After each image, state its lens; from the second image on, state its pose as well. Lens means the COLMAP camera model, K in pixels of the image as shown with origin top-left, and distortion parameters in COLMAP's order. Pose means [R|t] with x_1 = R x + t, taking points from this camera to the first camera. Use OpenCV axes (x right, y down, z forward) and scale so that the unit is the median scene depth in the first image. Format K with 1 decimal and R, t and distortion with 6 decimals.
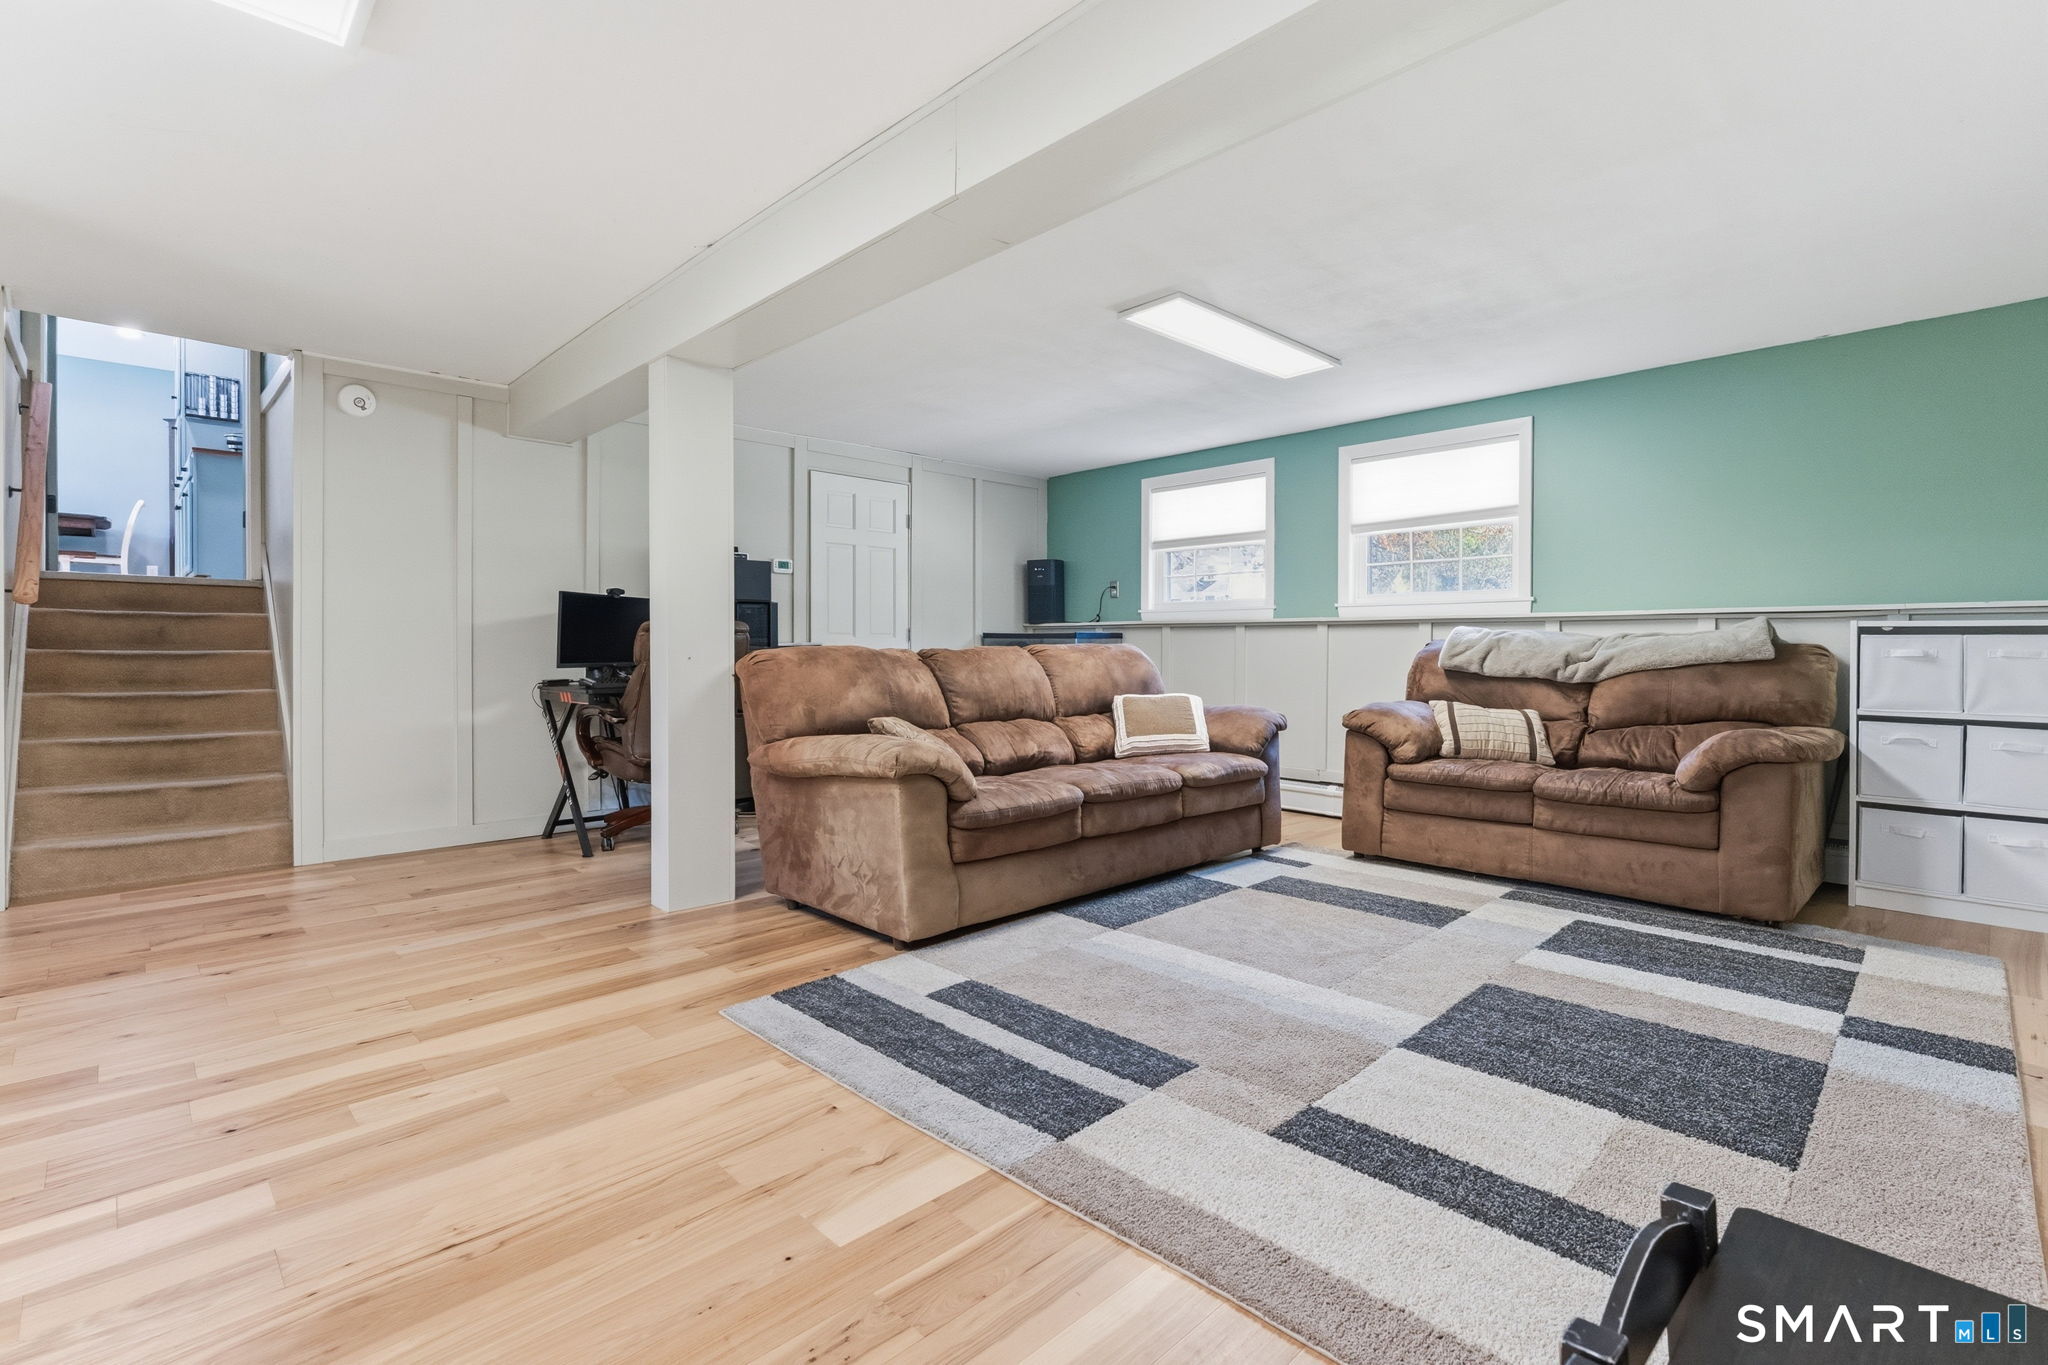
lens RADIAL K [[944.2, 0, 1000.6], [0, 944.2, 668.9], [0, 0, 1]] dist [-0.001223, -0.001065]
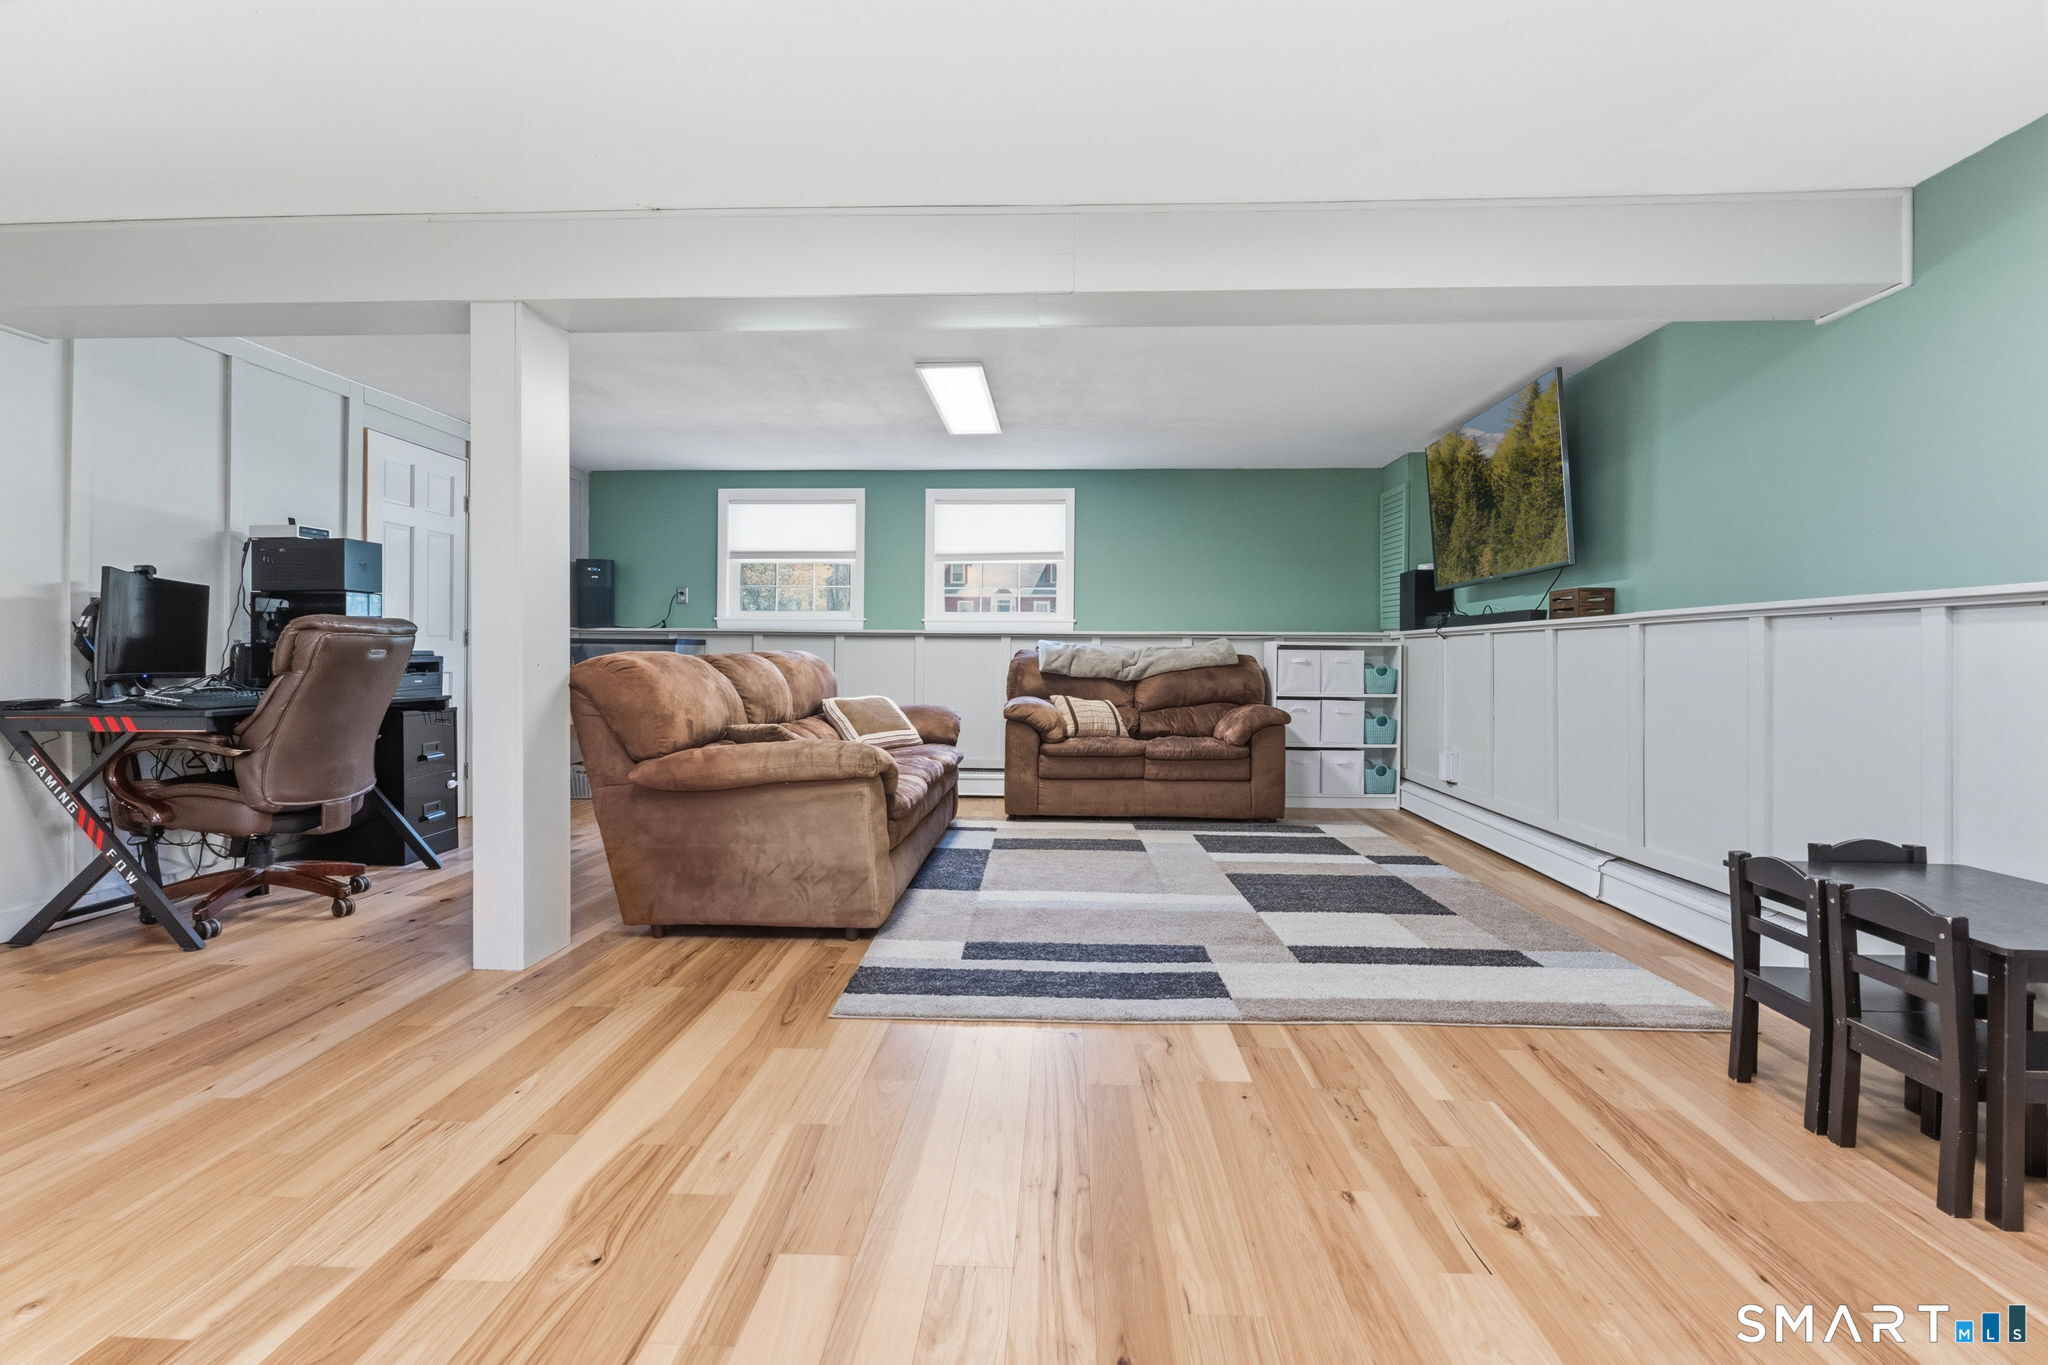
lens RADIAL K [[944.2, 0, 1000.6], [0, 944.2, 668.9], [0, 0, 1]] dist [-0.001223, -0.001065]
pose [[0.721830, -0.005319, 0.692050, -0.587275], [0.010230, 0.999943, -0.002984, -0.000973], [-0.691995, 0.009233, 0.721843, 0.098720]]
